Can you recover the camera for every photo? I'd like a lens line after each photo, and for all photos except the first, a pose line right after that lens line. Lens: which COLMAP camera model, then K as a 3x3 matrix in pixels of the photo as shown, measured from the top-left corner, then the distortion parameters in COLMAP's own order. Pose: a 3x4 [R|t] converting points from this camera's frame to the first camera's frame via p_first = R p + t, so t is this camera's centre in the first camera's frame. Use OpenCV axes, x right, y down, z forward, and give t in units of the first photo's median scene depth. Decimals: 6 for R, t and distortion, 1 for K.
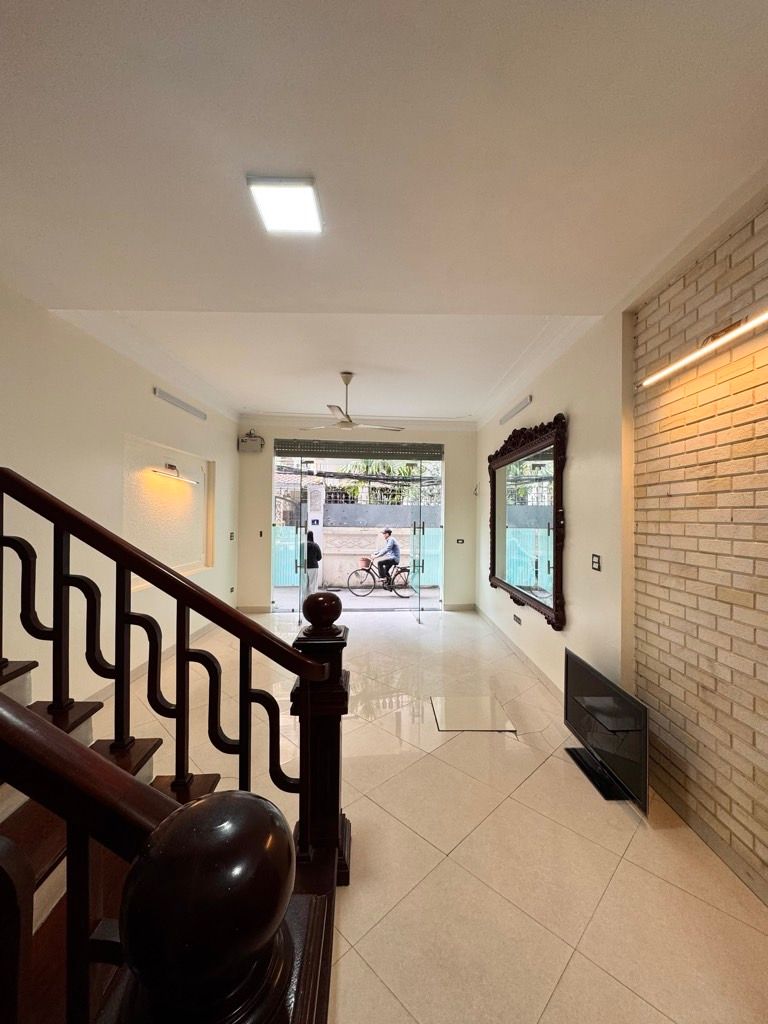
lens RADIAL K [[408.2, 0, 386.9], [0, 408.2, 511.5], [0, 0, 1]] dist [-0.000750, -0.000226]
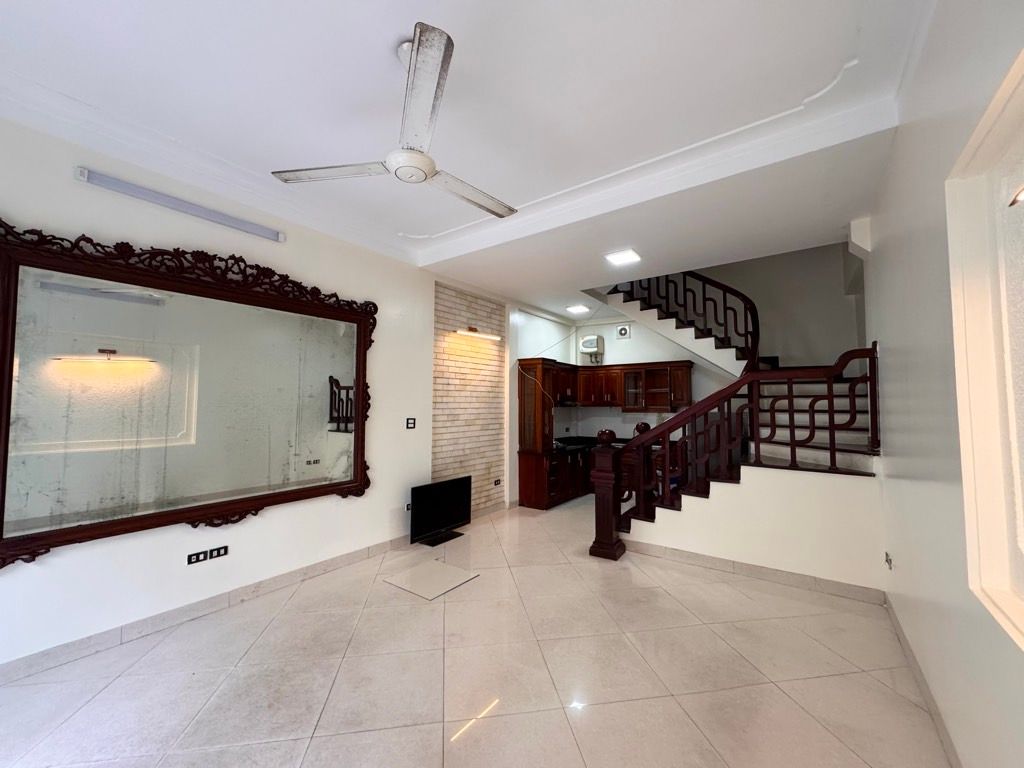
lens RADIAL K [[408.2, 0, 510.8], [0, 408.2, 387.2], [0, 0, 1]] dist [-0.000750, -0.000226]
pose [[-0.805100, 0.013237, 0.592992, -0.904705], [-0.015750, 0.998921, -0.043682, 0.070175], [-0.592930, -0.044508, -0.804023, 2.663205]]
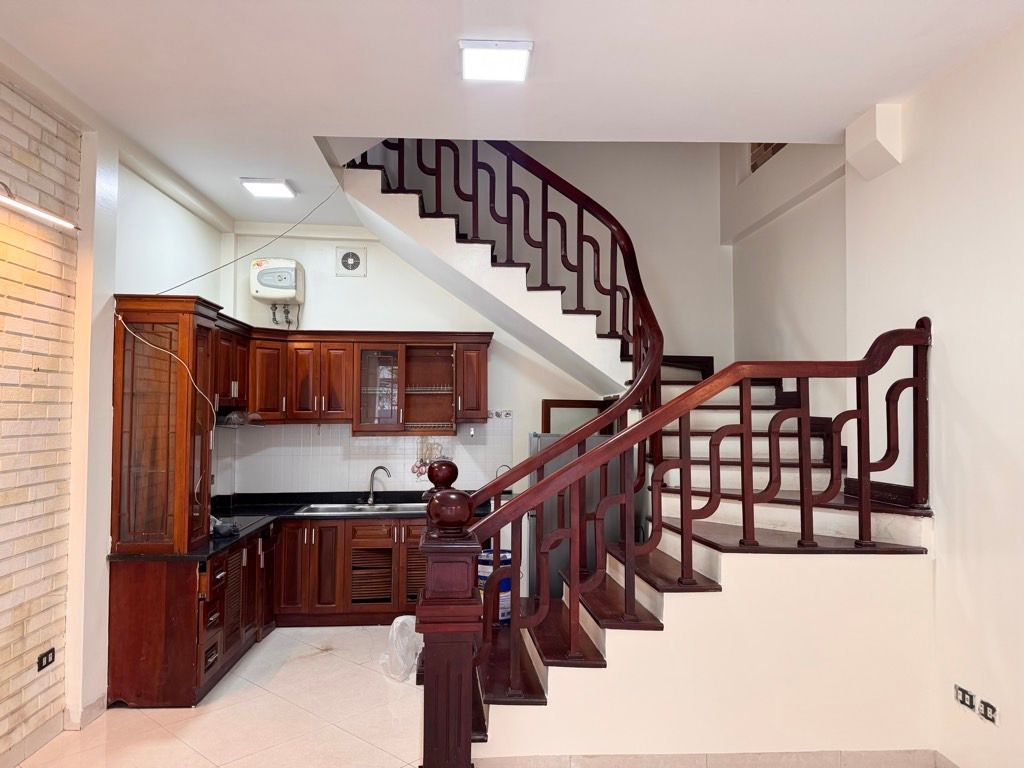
lens RADIAL K [[713.8, 0, 512.1], [0, 713.8, 384.3], [0, 0, 1]] dist [0.030478, -0.043527]
pose [[-0.998939, -0.016704, -0.042920, -0.193678], [-0.014731, 0.998838, -0.045880, 0.038911], [0.043636, -0.045199, -0.998025, 2.172507]]
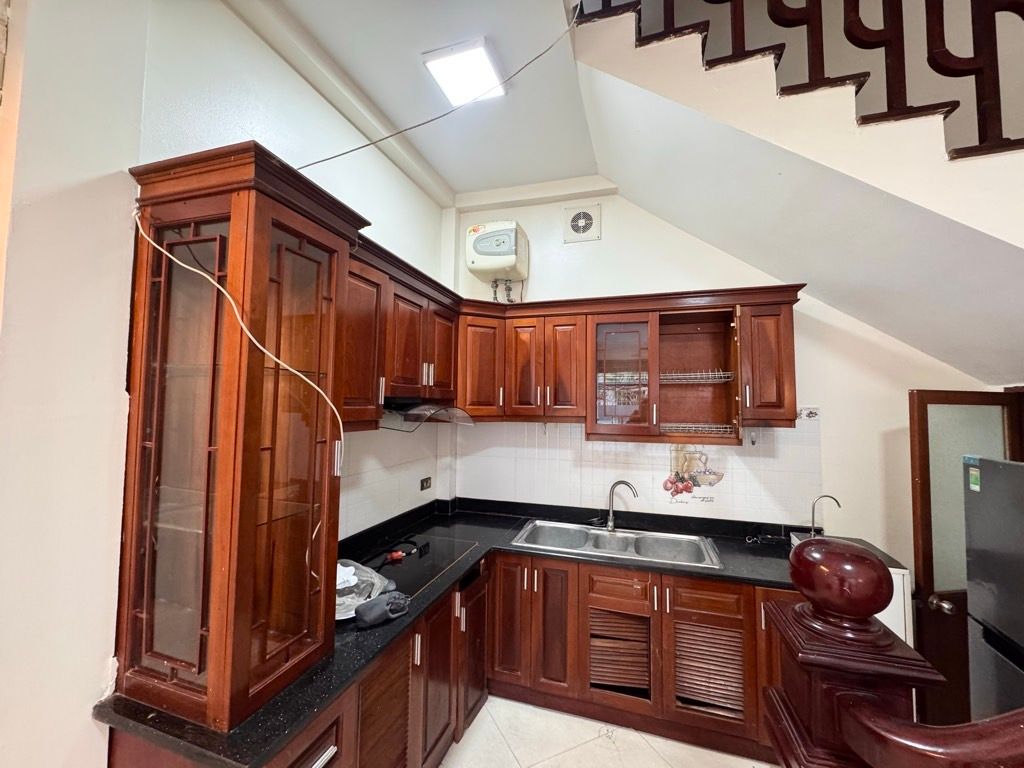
lens RADIAL K [[408.2, 0, 521.2], [0, 408.2, 377.2], [0, 0, 1]] dist [-0.000750, -0.000226]
pose [[-0.953248, -0.005194, 0.302145, 0.092640], [-0.027347, 0.997232, -0.069135, 0.028047], [-0.300950, -0.074166, -0.950752, 0.736781]]
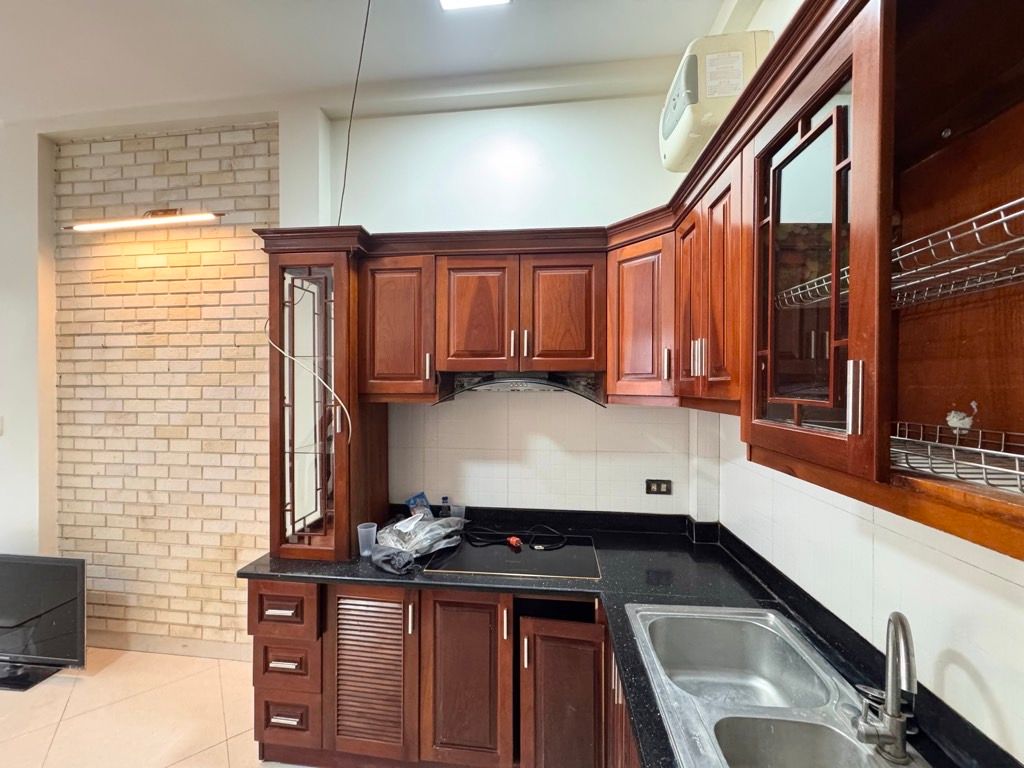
lens RADIAL K [[408.2, 0, 505.2], [0, 408.2, 381.6], [0, 0, 1]] dist [-0.000750, -0.000226]
pose [[0.125157, -0.012067, 0.992064, -0.203734], [-0.008429, 0.999877, 0.013226, 0.026410], [-0.992101, -0.010017, 0.125040, -0.127973]]
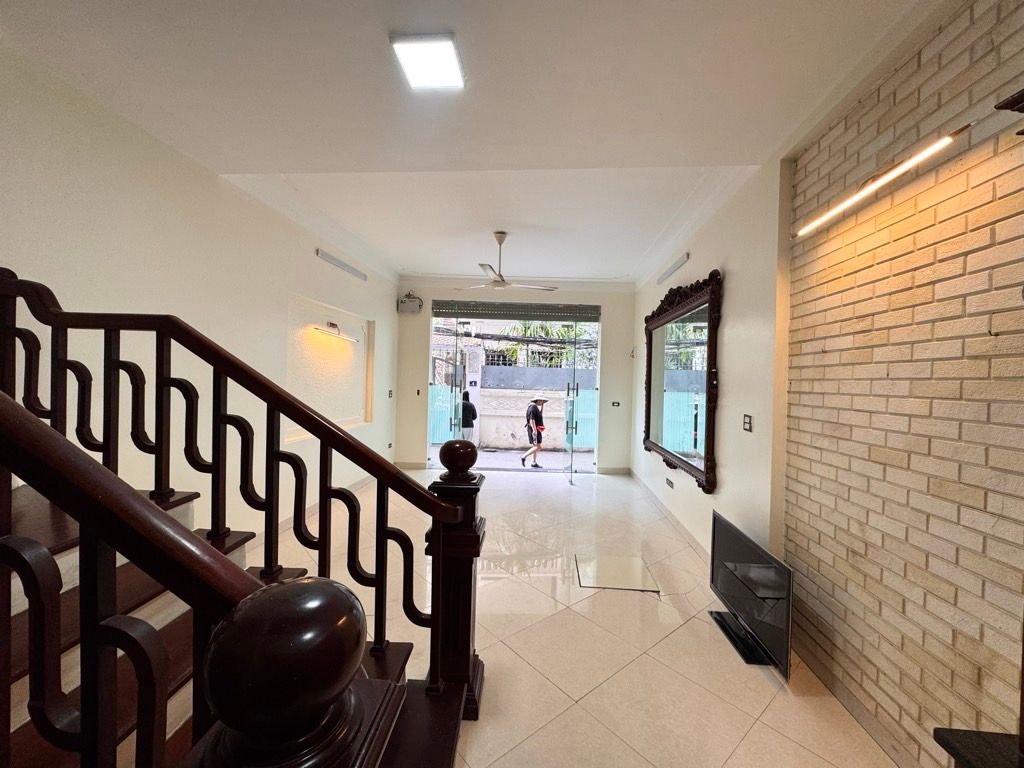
lens RADIAL K [[408.2, 0, 513.1], [0, 408.2, 382.4], [0, 0, 1]] dist [-0.000750, -0.000226]
pose [[0.995998, 0.017088, -0.087724, 0.057467], [-0.015860, 0.999767, 0.014676, 0.031507], [0.087954, -0.013226, 0.996037, -0.011750]]
